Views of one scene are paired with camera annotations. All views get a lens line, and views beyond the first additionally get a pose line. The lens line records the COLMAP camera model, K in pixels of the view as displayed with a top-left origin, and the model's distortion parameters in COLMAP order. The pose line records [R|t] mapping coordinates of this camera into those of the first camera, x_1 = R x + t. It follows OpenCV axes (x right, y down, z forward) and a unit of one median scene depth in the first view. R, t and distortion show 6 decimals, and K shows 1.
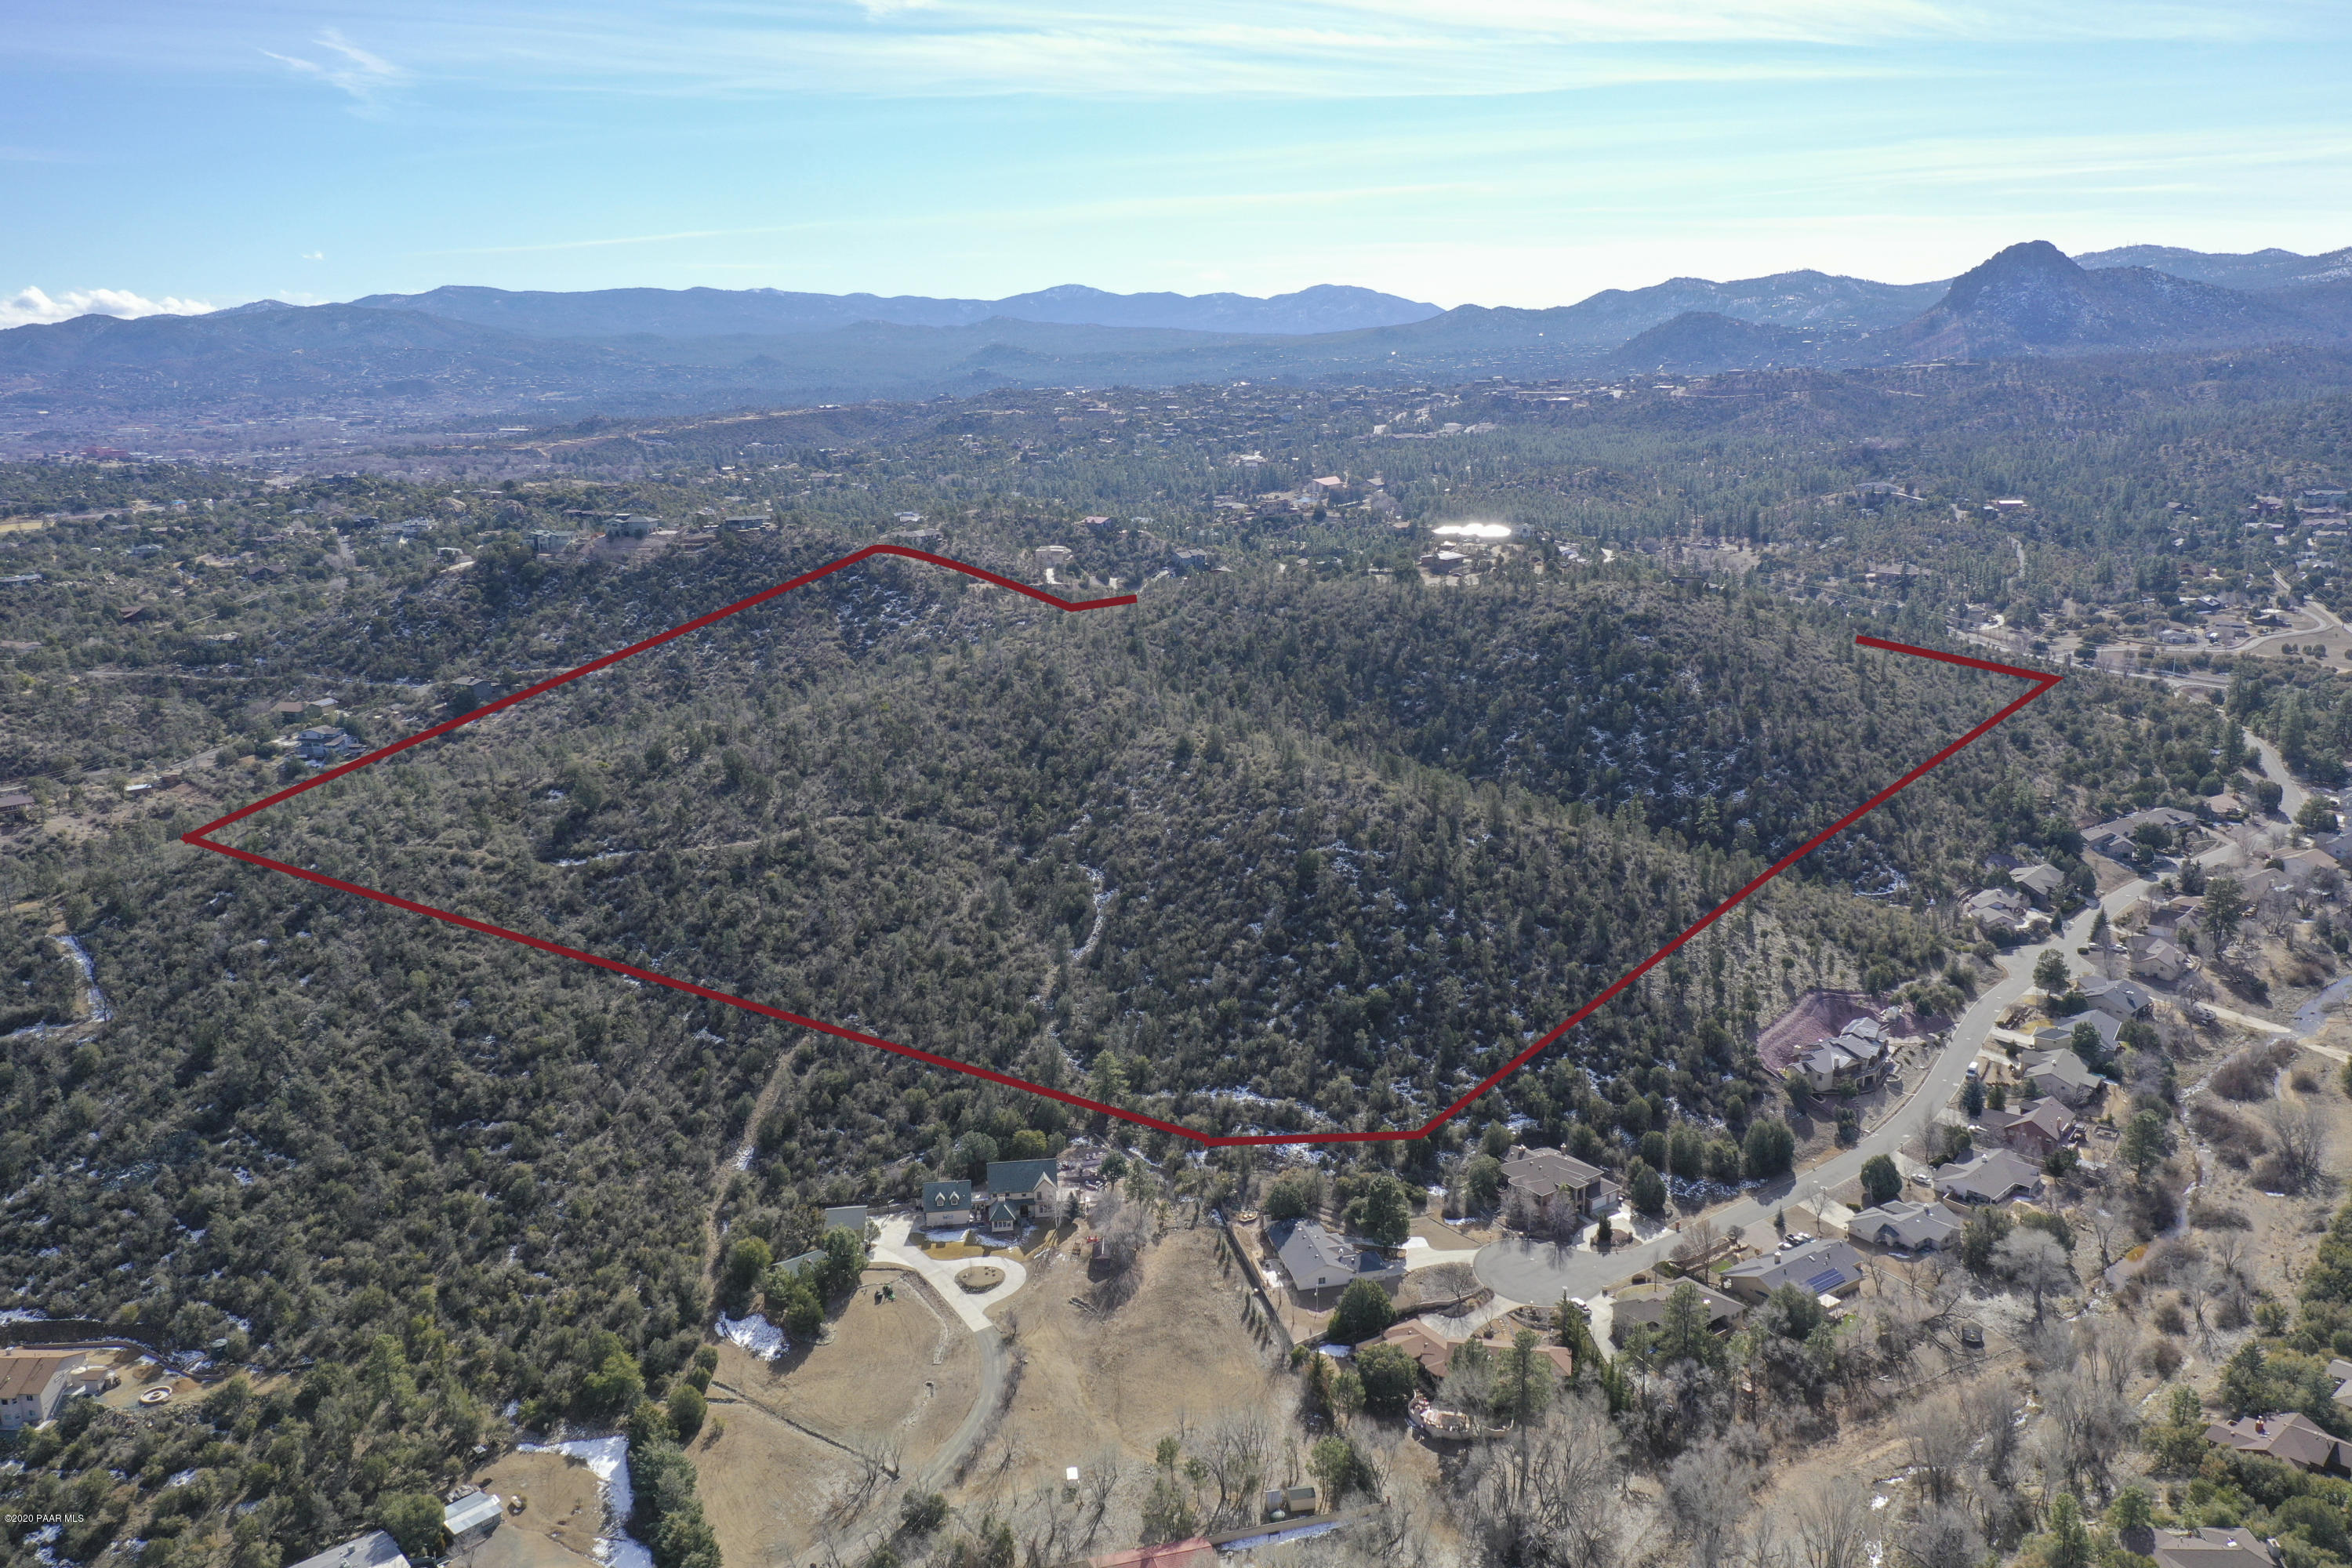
lens RADIAL K [[1852.1, 0, 1171.2], [0, 1852.1, 784.7], [0, 0, 1]] dist [0.002692, 0.005767]
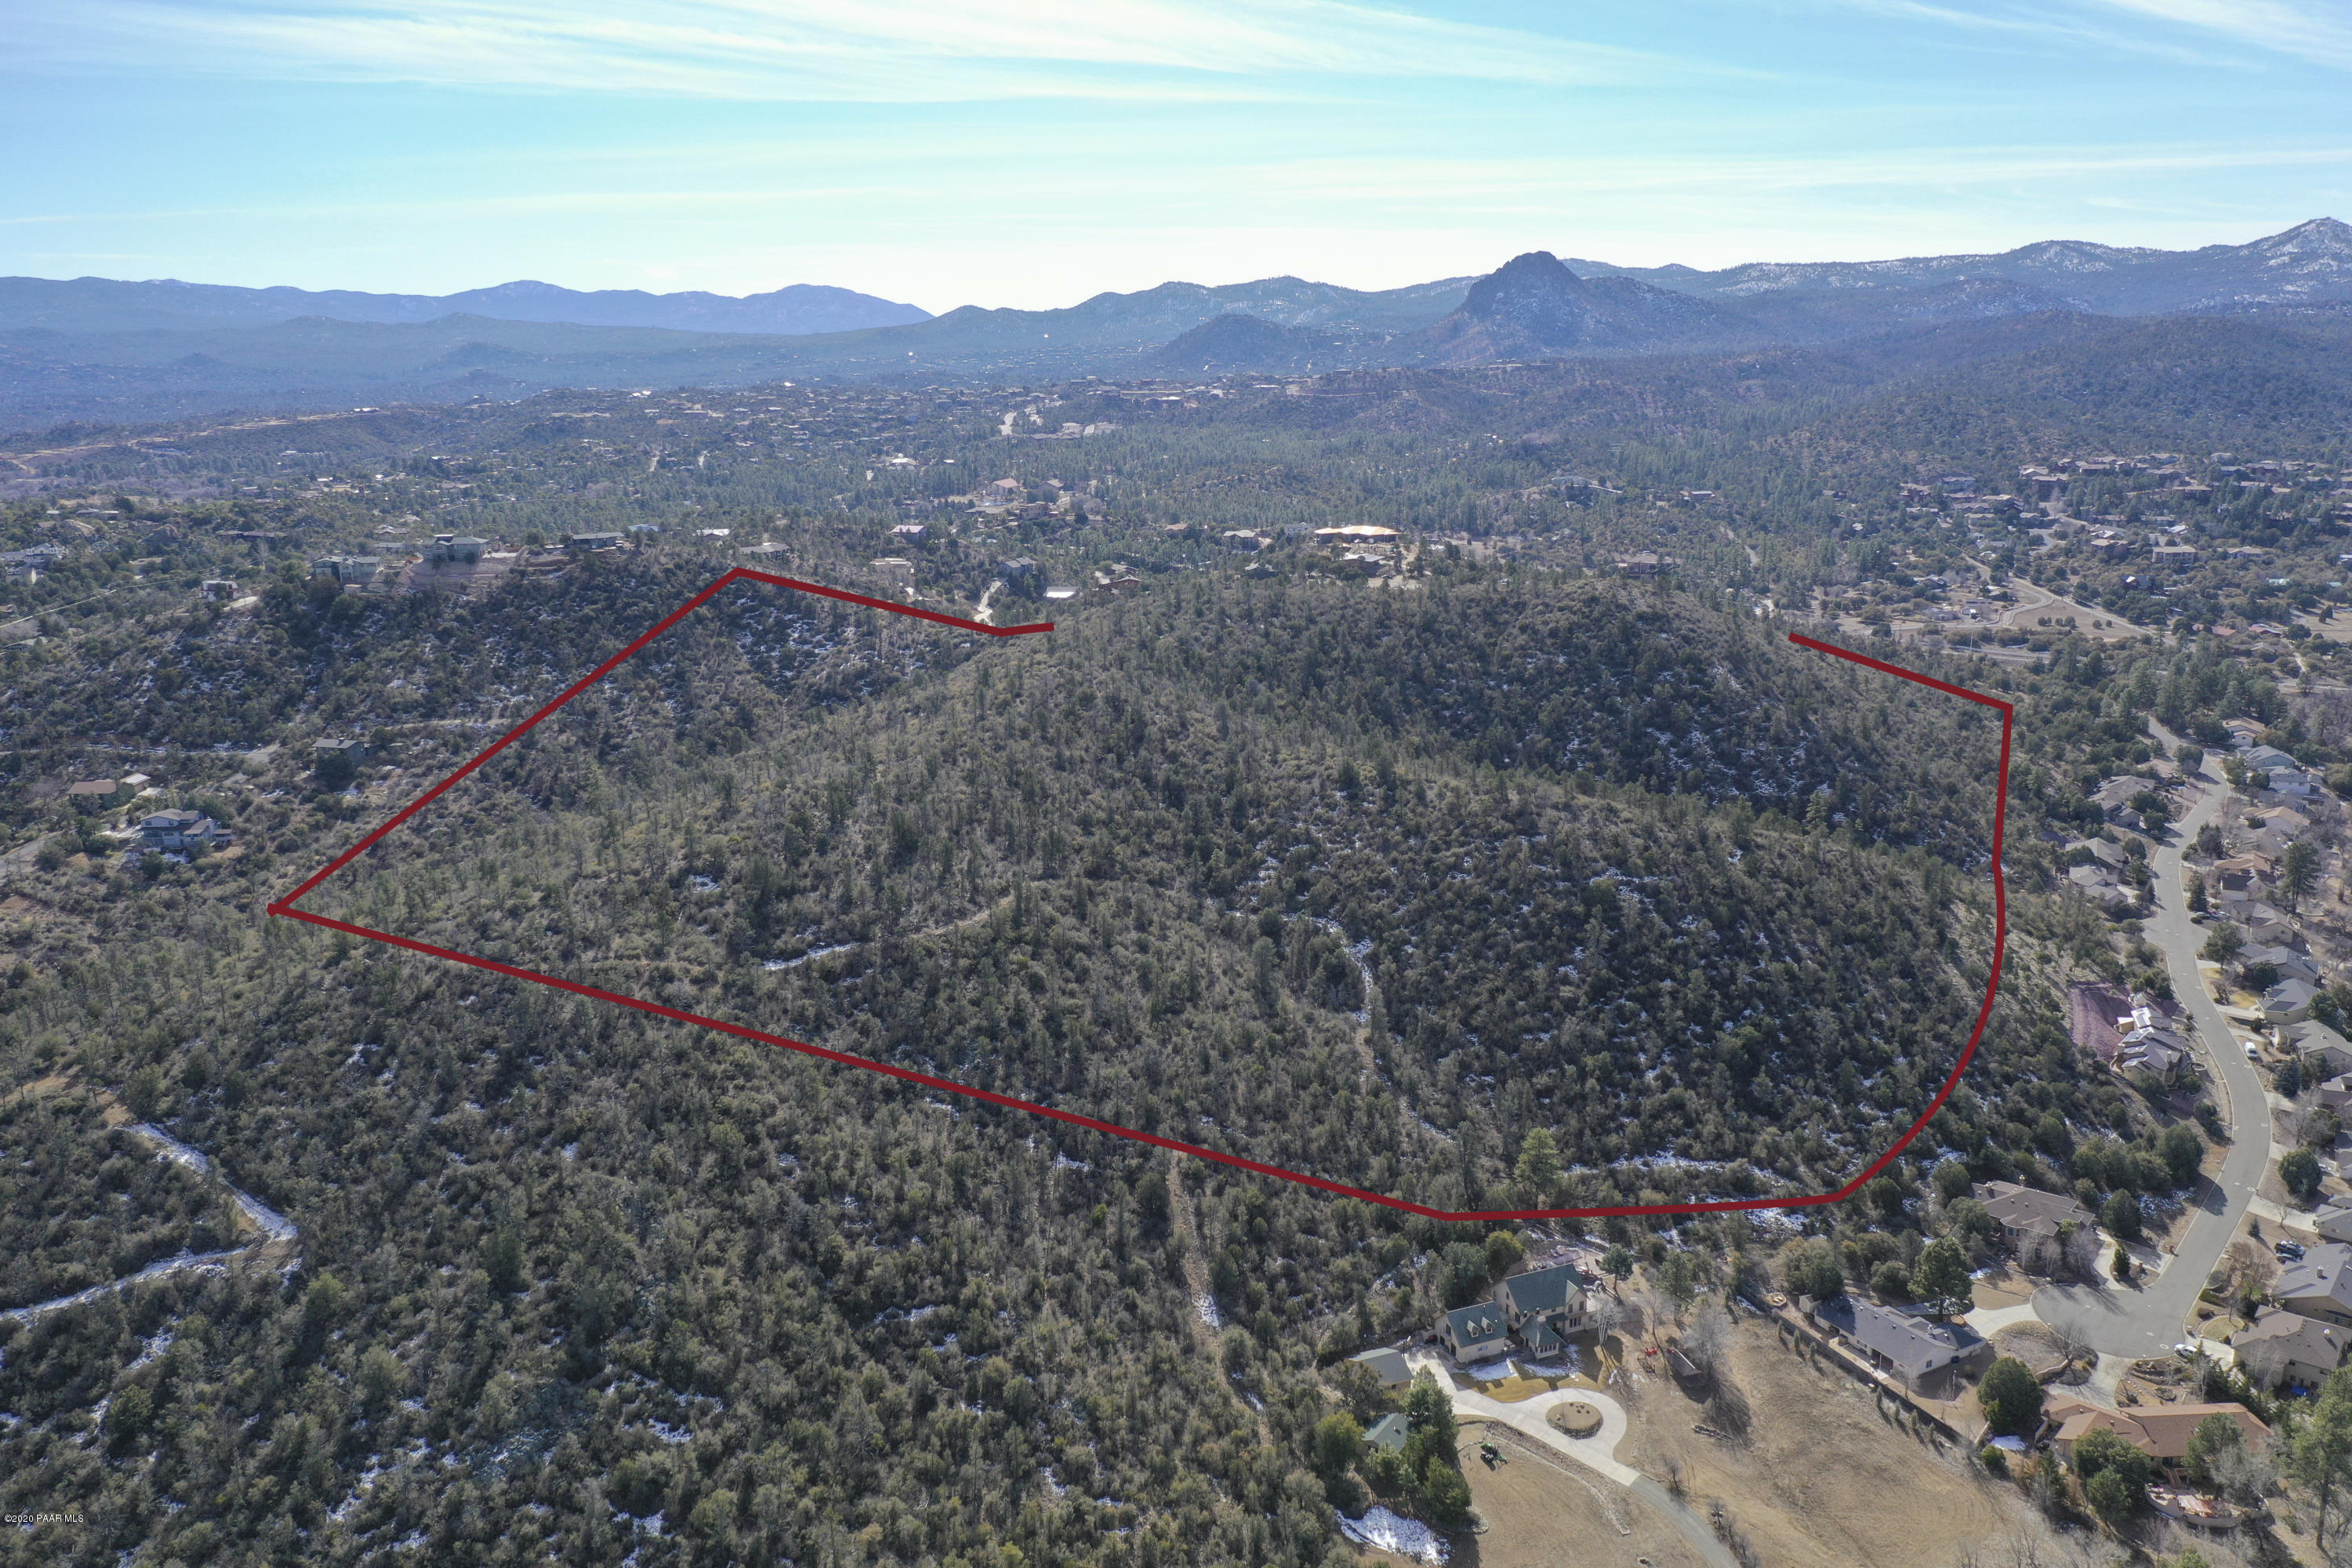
lens RADIAL K [[1852.1, 0, 1178.7], [0, 1852.1, 782.4], [0, 0, 1]] dist [0.002692, 0.005767]
pose [[0.960675, -0.059963, 0.271123, -0.241691], [0.060500, 0.998148, 0.006387, -0.020987], [-0.271004, 0.010267, 0.962523, 0.109751]]
